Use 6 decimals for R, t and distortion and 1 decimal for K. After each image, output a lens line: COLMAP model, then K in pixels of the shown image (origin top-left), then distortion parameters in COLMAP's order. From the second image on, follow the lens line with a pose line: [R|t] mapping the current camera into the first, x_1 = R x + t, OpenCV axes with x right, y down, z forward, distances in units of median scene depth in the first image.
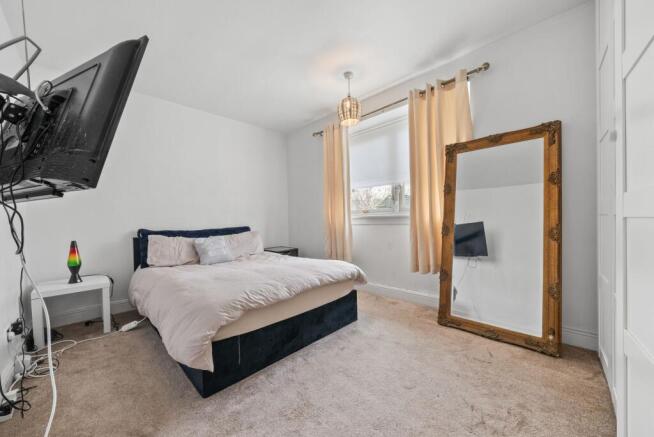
lens RADIAL K [[232.0, 0, 327.0], [0, 232.0, 218.5], [0, 0, 1]] dist [-0.000728, 0.000052]
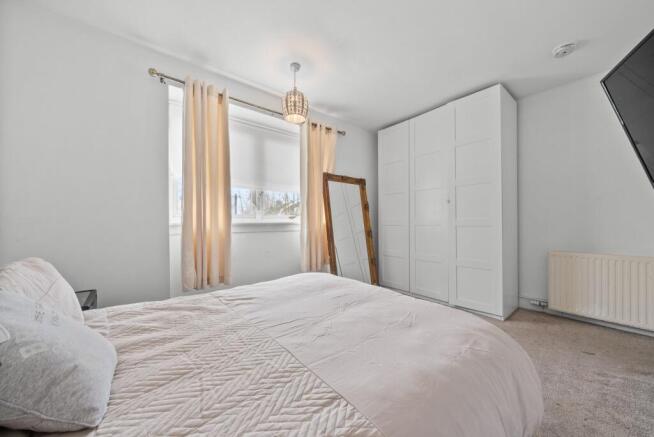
lens RADIAL K [[232.0, 0, 327.0], [0, 232.0, 218.5], [0, 0, 1]] dist [-0.000728, 0.000052]
pose [[0.138211, 0.035034, 0.989783, -0.838733], [-0.006108, 0.999385, -0.034521, 0.003444], [-0.990384, -0.001274, 0.138340, 0.803448]]
